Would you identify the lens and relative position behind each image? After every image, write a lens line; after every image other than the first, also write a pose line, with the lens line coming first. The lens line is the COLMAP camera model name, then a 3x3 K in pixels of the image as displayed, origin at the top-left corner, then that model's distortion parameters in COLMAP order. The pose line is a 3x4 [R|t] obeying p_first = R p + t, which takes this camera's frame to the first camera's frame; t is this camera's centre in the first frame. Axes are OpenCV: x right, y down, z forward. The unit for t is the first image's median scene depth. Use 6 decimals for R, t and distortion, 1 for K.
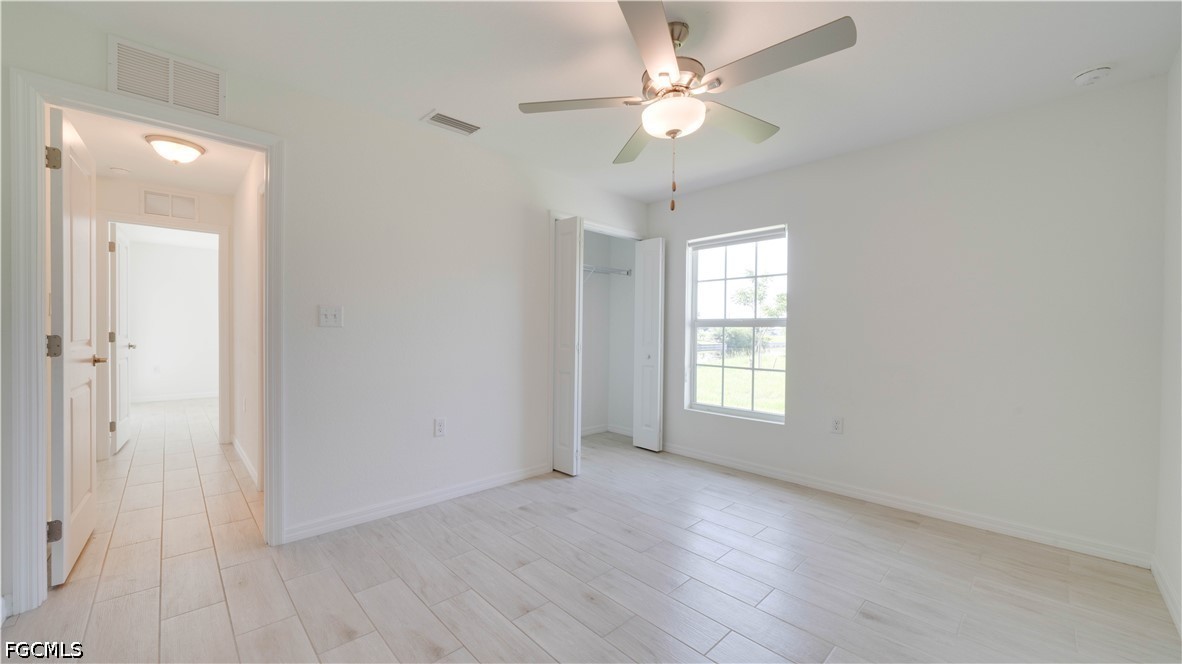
lens RADIAL K [[461.8, 0, 589.3], [0, 461.8, 340.0], [0, 0, 1]] dist [-0.000361, -0.000045]
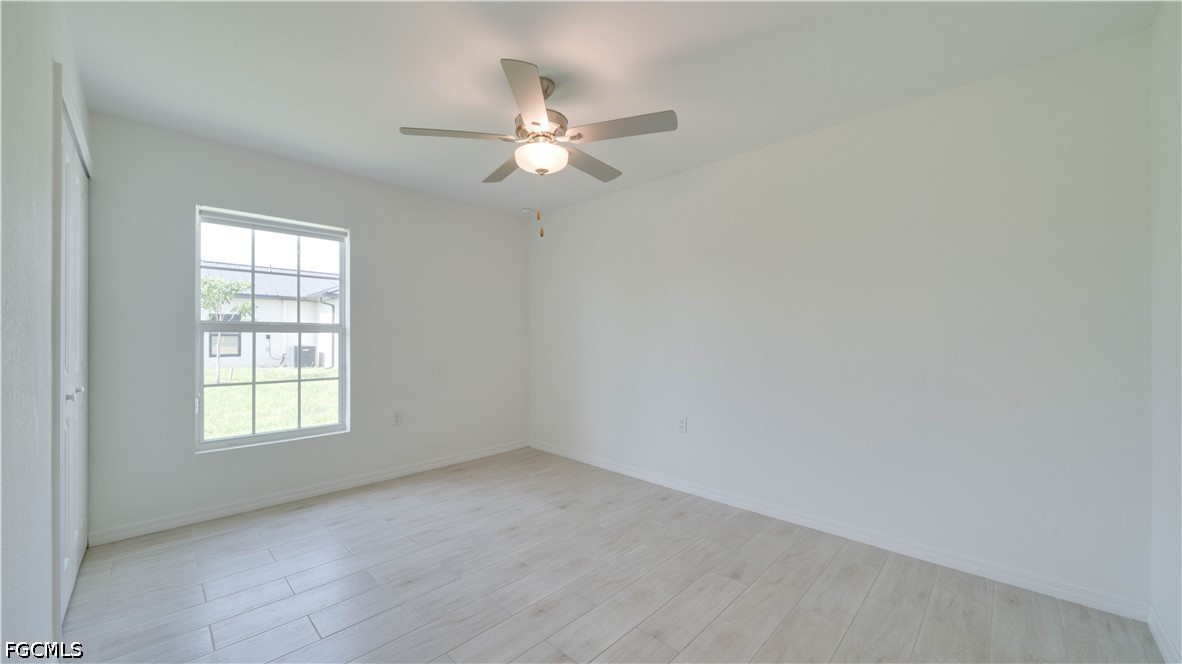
lens RADIAL K [[420.5, 0, 590.2], [0, 420.5, 337.1], [0, 0, 1]] dist [-0.001498, -0.000195]
pose [[-0.050883, -0.005797, 0.998688, -0.537484], [0.015922, 0.999851, 0.006615, -0.018686], [-0.998578, 0.016238, -0.050783, 0.559030]]
